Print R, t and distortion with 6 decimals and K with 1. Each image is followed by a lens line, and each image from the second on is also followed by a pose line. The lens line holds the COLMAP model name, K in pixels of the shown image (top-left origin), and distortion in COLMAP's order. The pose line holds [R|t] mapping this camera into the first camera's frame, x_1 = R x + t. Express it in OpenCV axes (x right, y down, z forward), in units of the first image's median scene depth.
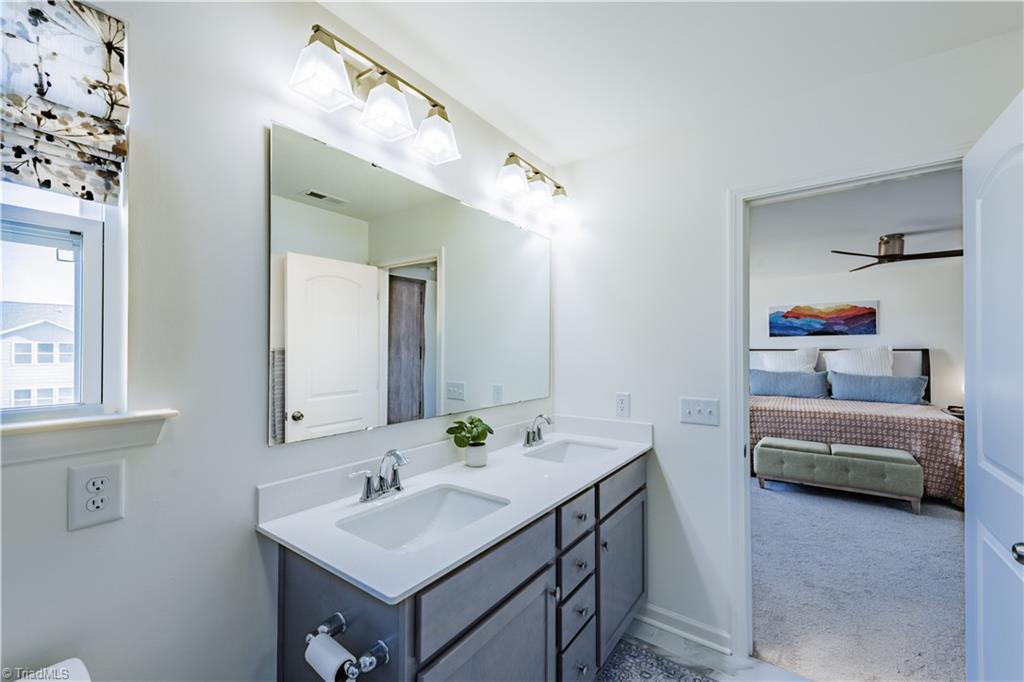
lens RADIAL K [[408.5, 0, 512.0], [0, 408.5, 341.0], [0, 0, 1]] dist [0.000497, -0.000035]
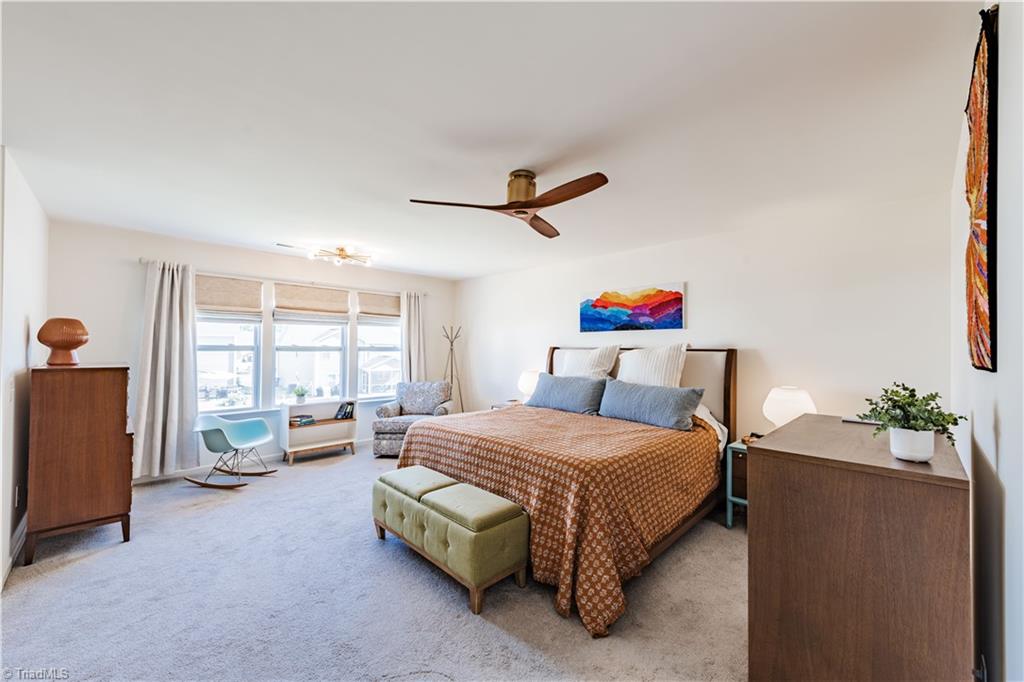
lens RADIAL K [[393.8, 0, 512.0], [0, 393.8, 341.0], [0, 0, 1]] dist [0.001107, -0.000086]
pose [[0.986677, 0.008691, -0.162457, 0.677186], [-0.007835, 0.999952, 0.005908, 0.004242], [0.162500, -0.004556, 0.986698, 0.246699]]
